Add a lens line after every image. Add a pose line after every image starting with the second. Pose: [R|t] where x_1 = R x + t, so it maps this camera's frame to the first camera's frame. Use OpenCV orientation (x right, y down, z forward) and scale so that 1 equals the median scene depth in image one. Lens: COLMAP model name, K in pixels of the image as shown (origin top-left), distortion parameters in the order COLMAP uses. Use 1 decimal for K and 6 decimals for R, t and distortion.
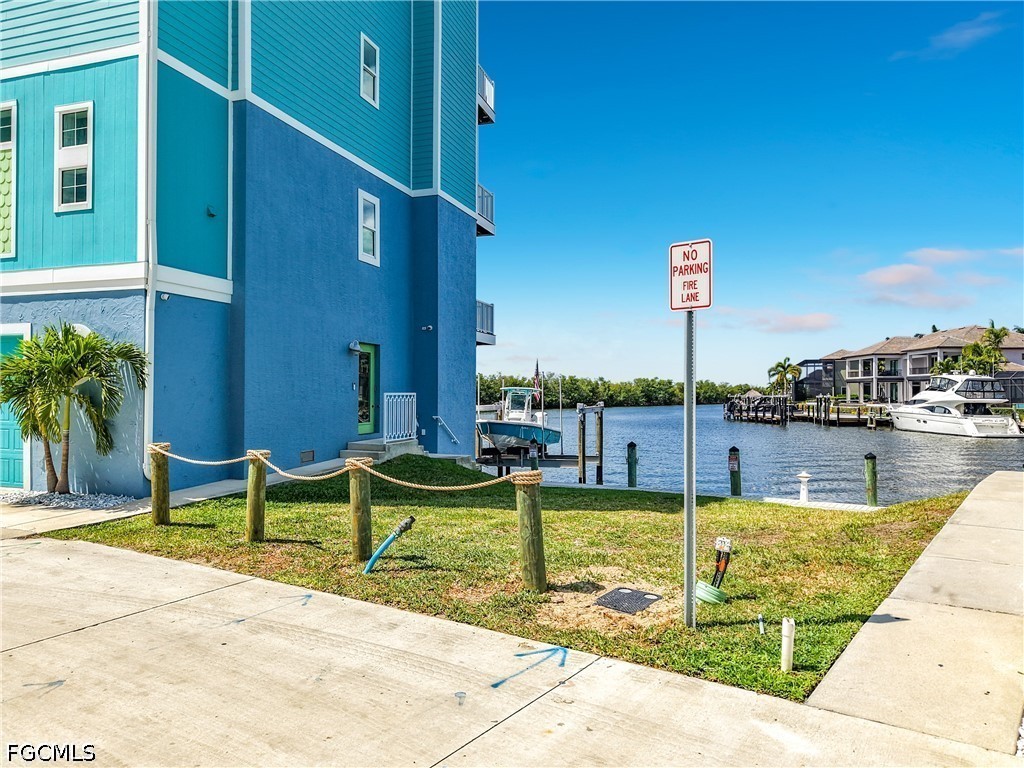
lens RADIAL K [[713.2, 0, 503.8], [0, 713.2, 382.5], [0, 0, 1]] dist [0.051479, -0.056598]
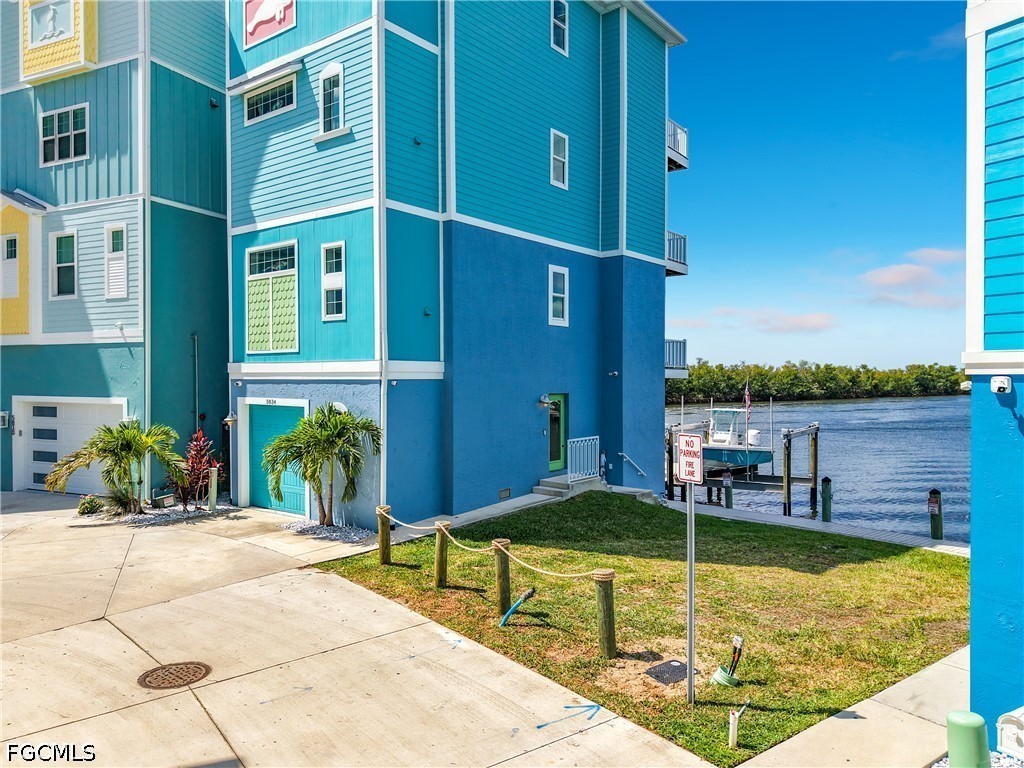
lens RADIAL K [[722.7, 0, 512.0], [0, 722.7, 384.0], [0, 0, 1]] dist [0.022049, -0.001659]
pose [[0.947906, 0.000192, -0.318550, 0.168444], [0.007378, 0.999718, 0.022556, -0.145692], [0.318464, -0.023731, 0.947638, -0.207615]]
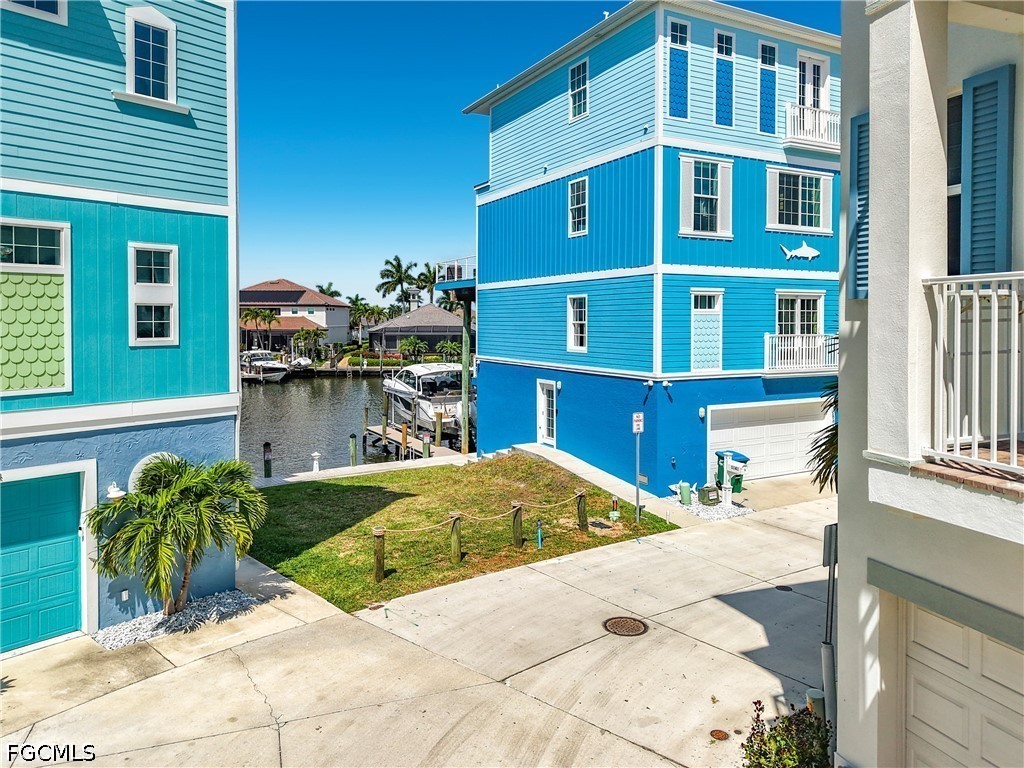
lens RADIAL K [[687.5, 0, 494.1], [0, 687.5, 343.3], [0, 0, 1]] dist [0.003888, 0.000785]
pose [[0.398403, -0.033609, 0.916594, -1.324183], [-0.001047, 0.999311, 0.037097, -0.280567], [-0.917210, -0.015739, 0.398093, 0.149404]]
